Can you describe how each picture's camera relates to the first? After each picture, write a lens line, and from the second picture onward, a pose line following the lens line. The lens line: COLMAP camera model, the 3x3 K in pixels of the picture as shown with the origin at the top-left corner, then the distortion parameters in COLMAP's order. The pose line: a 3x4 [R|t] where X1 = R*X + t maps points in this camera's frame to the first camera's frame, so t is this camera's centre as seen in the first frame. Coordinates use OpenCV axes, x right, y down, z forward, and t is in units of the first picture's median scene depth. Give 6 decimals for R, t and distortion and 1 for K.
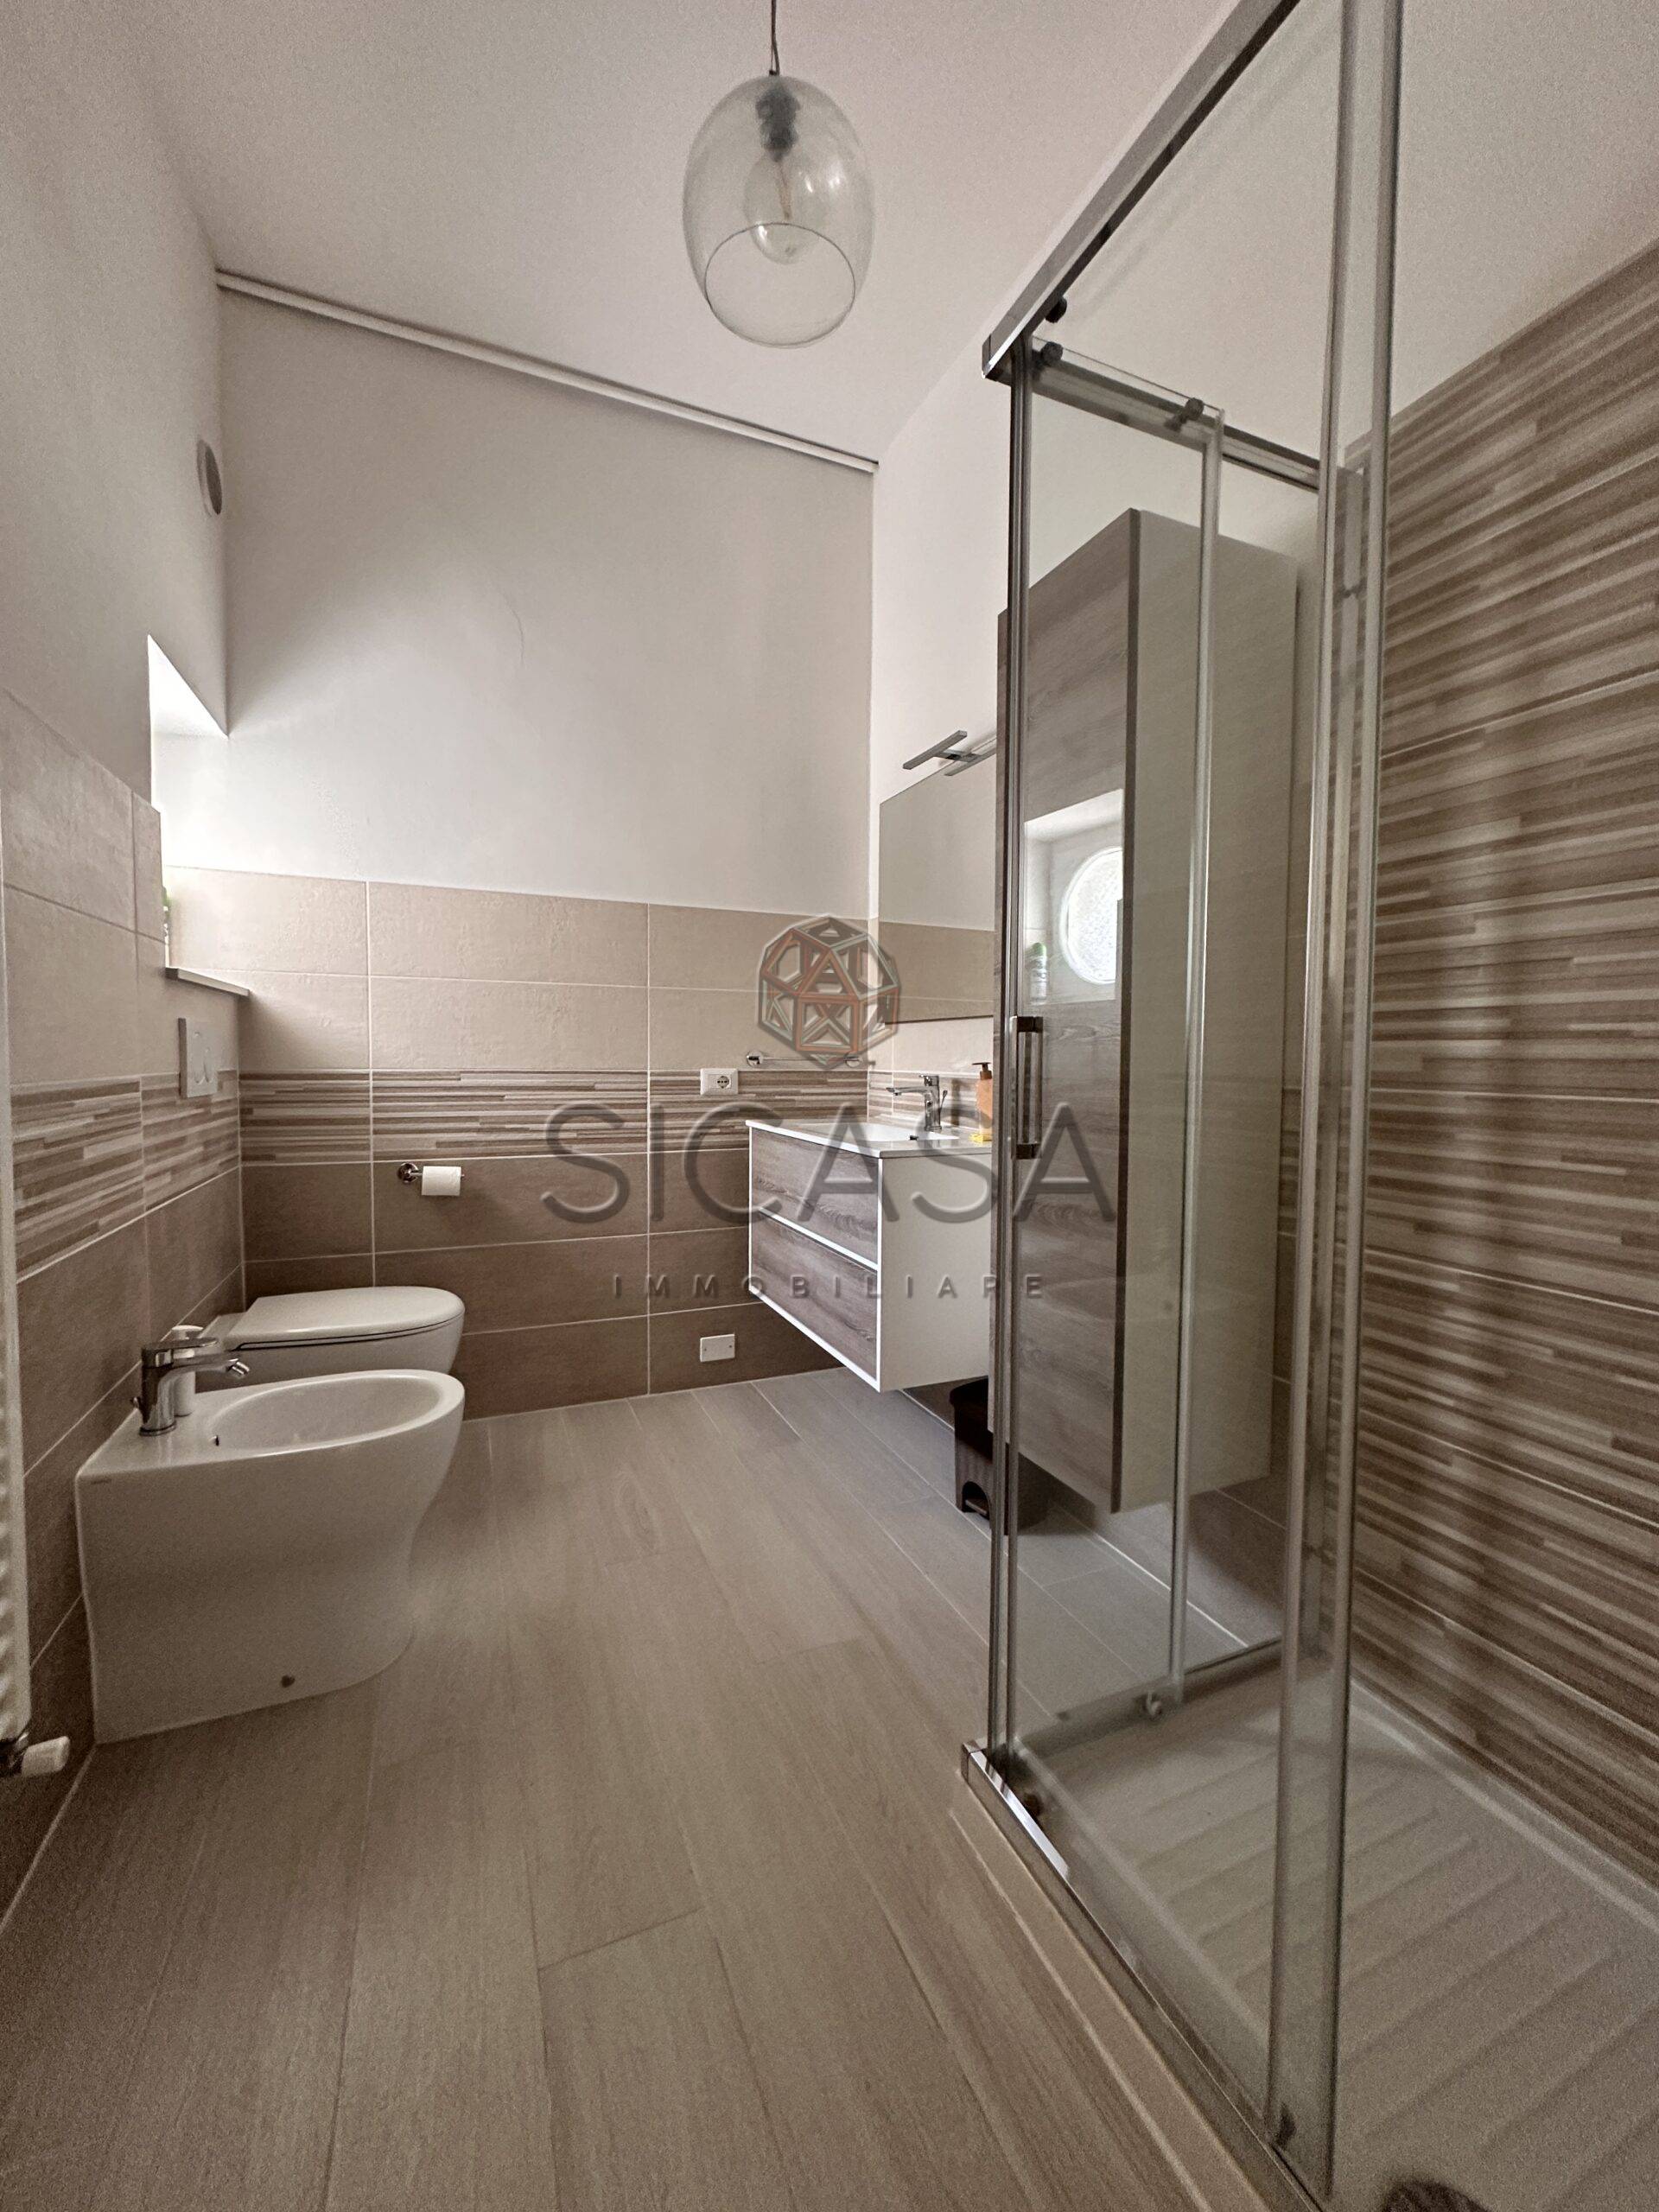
lens RADIAL K [[908.9, 0, 838.5], [0, 908.9, 1095.6], [0, 0, 1]] dist [-0.004214, 0.003211]
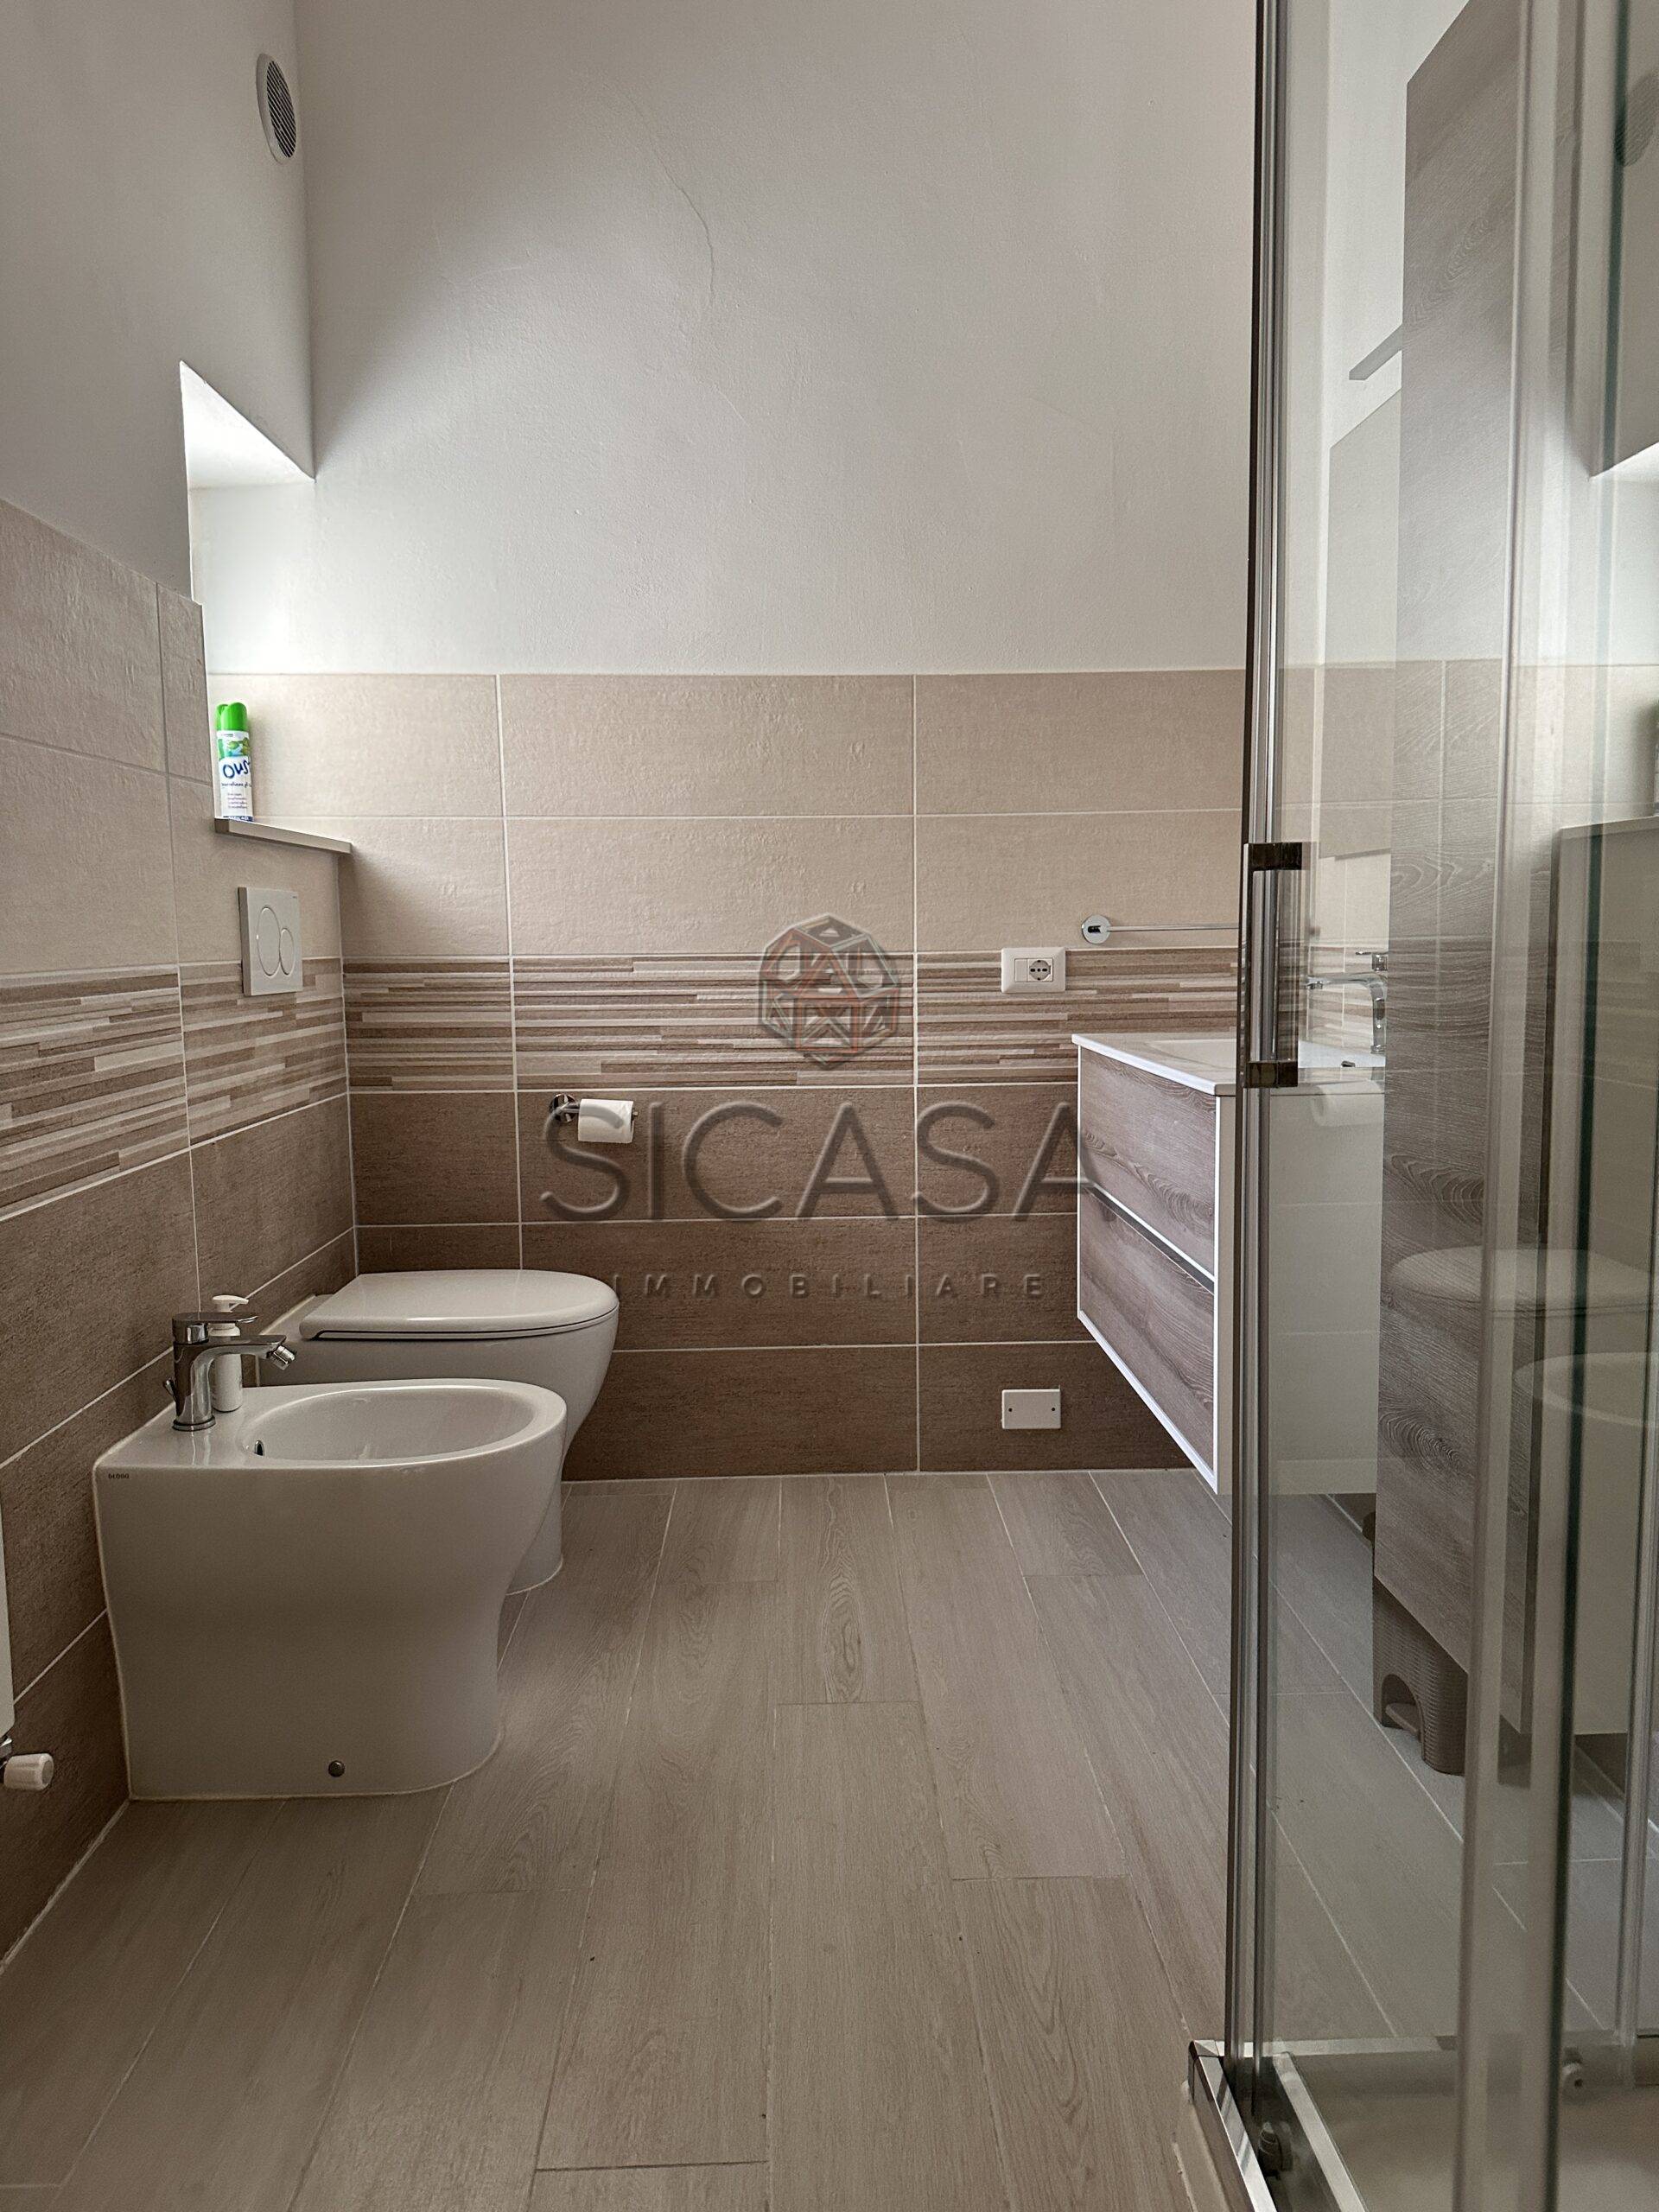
lens RADIAL K [[1591.2, 0, 816.6], [0, 1591.2, 1104.5], [0, 0, 1]] dist [0.056782, -0.081417]
pose [[0.927333, 0.021064, -0.373643, 0.196577], [0.003466, 0.997889, 0.064857, 0.007267], [0.374220, -0.061439, 0.925302, -0.039569]]
